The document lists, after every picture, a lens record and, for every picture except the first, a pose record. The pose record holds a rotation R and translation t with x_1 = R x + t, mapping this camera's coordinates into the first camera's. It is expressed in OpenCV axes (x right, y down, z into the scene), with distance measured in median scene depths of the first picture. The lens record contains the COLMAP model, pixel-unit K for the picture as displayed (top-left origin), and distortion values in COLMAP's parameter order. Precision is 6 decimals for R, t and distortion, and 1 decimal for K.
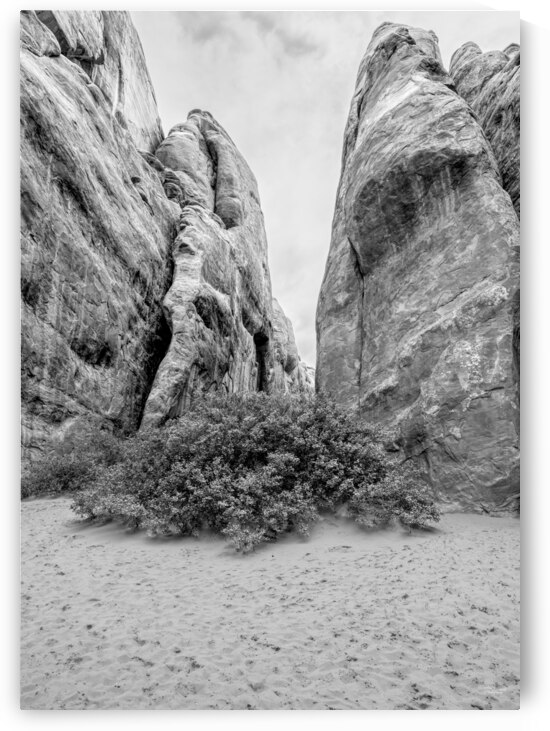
lens RADIAL K [[430.7, 0, 274.6], [0, 430.7, 366.6], [0, 0, 1]] dist [-0.000297, -0.000688]
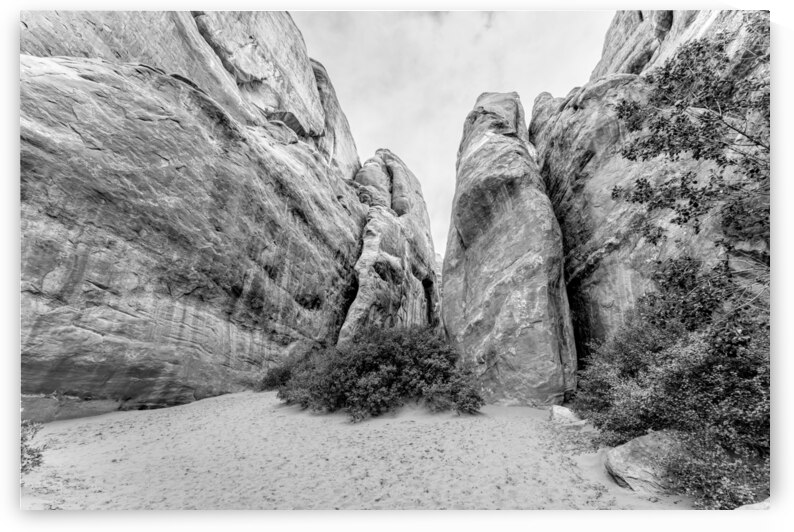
lens RADIAL K [[312.6, 0, 412.7], [0, 312.6, 238.5], [0, 0, 1]] dist [0.002833, 0.000121]
pose [[0.984755, -0.061636, -0.162663, 0.210484], [0.031789, 0.983138, -0.180079, -0.044115], [0.171020, 0.172163, 0.970109, -0.187911]]
